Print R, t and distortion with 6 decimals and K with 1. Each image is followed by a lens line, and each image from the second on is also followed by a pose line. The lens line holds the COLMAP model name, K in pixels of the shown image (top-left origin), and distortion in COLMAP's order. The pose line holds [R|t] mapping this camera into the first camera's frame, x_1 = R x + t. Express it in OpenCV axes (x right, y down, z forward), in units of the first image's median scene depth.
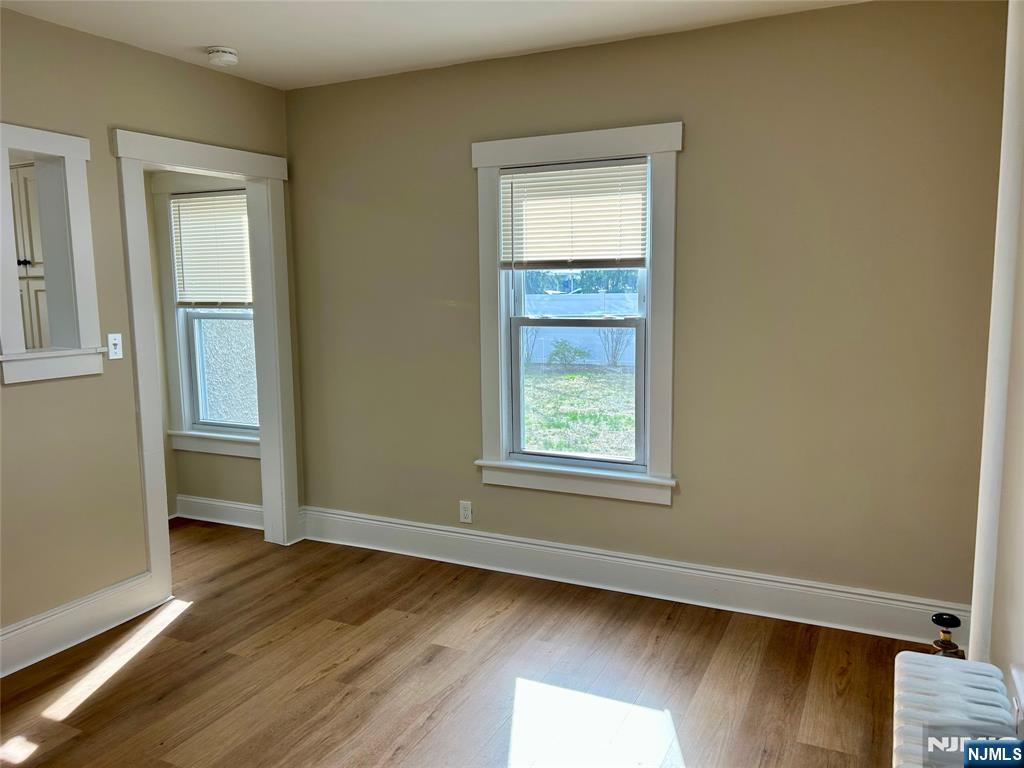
lens RADIAL K [[781.4, 0, 508.6], [0, 781.4, 379.8], [0, 0, 1]] dist [0.062336, -0.046733]
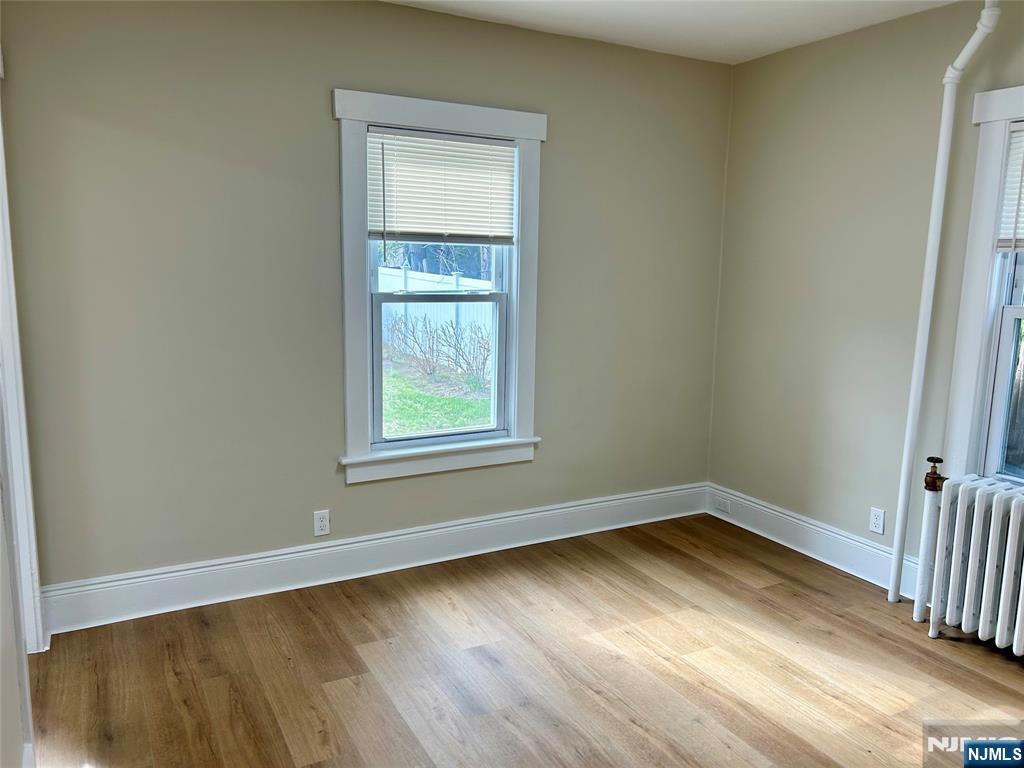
lens RADIAL K [[781.4, 0, 510.9], [0, 781.4, 382.5], [0, 0, 1]] dist [0.062336, -0.046733]
pose [[0.574899, -0.102901, 0.811728, -0.680834], [0.078187, 0.994430, 0.070687, -0.030399], [-0.814480, 0.022828, 0.579742, 0.365188]]
